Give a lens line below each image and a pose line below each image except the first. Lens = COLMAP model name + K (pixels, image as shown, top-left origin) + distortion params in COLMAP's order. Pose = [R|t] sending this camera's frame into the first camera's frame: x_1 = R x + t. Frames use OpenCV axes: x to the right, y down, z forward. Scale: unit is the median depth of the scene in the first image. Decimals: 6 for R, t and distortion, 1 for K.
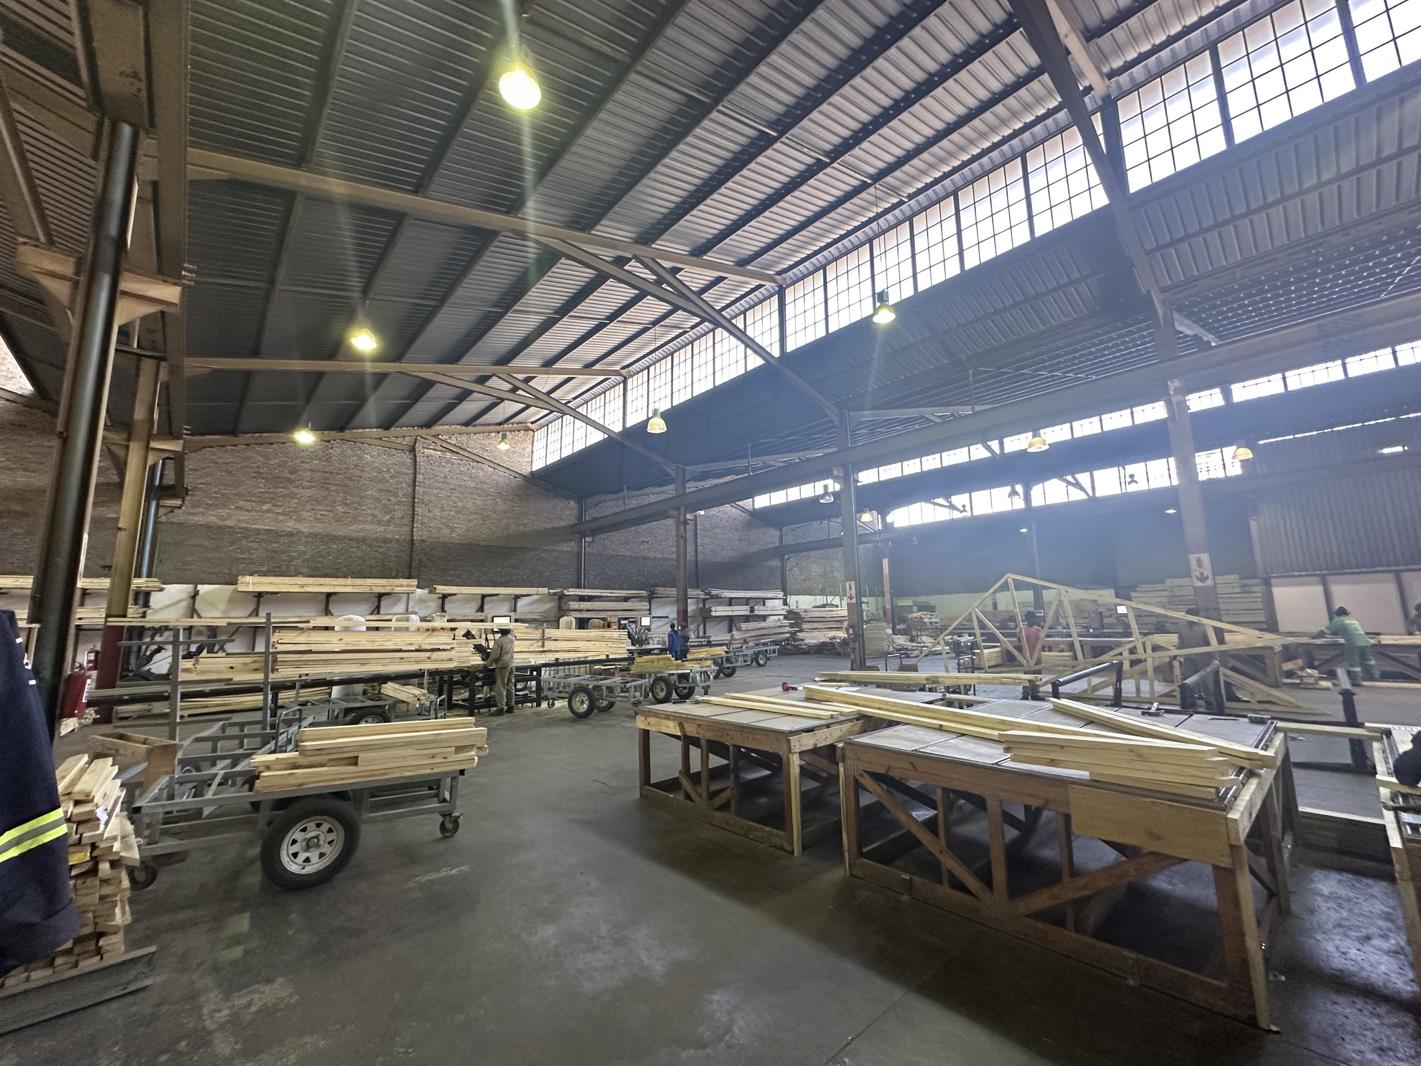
lens RADIAL K [[563.9, 0, 703.1], [0, 563.9, 542.5], [0, 0, 1]] dist [-0.002925, -0.000040]
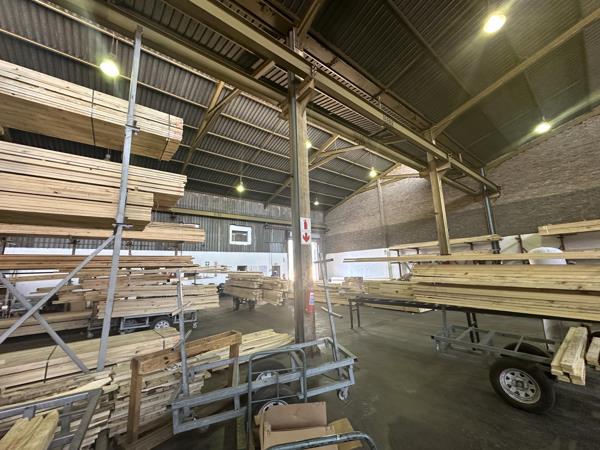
lens RADIAL K [[238.1, 0, 302.5], [0, 238.1, 223.1], [0, 0, 1]] dist [-0.002925, -0.000040]
pose [[-0.079562, -0.163031, -0.983408, -0.087386], [0.171797, 0.969531, -0.174629, 0.051535], [0.981914, -0.182840, -0.049130, 0.358369]]
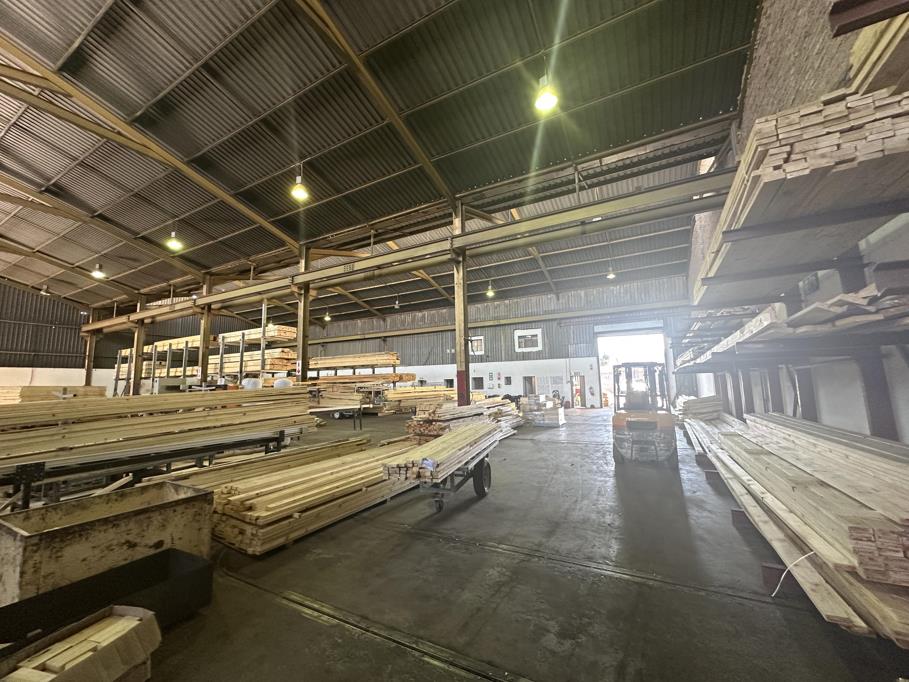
lens RADIAL K [[360.7, 0, 454.9], [0, 360.7, 340.4], [0, 0, 1]] dist [-0.002925, -0.000040]
pose [[-0.946843, 0.002607, -0.321686, -0.450509], [0.086109, 0.965533, -0.245626, 0.190617], [0.309958, -0.260269, -0.914432, 1.243322]]
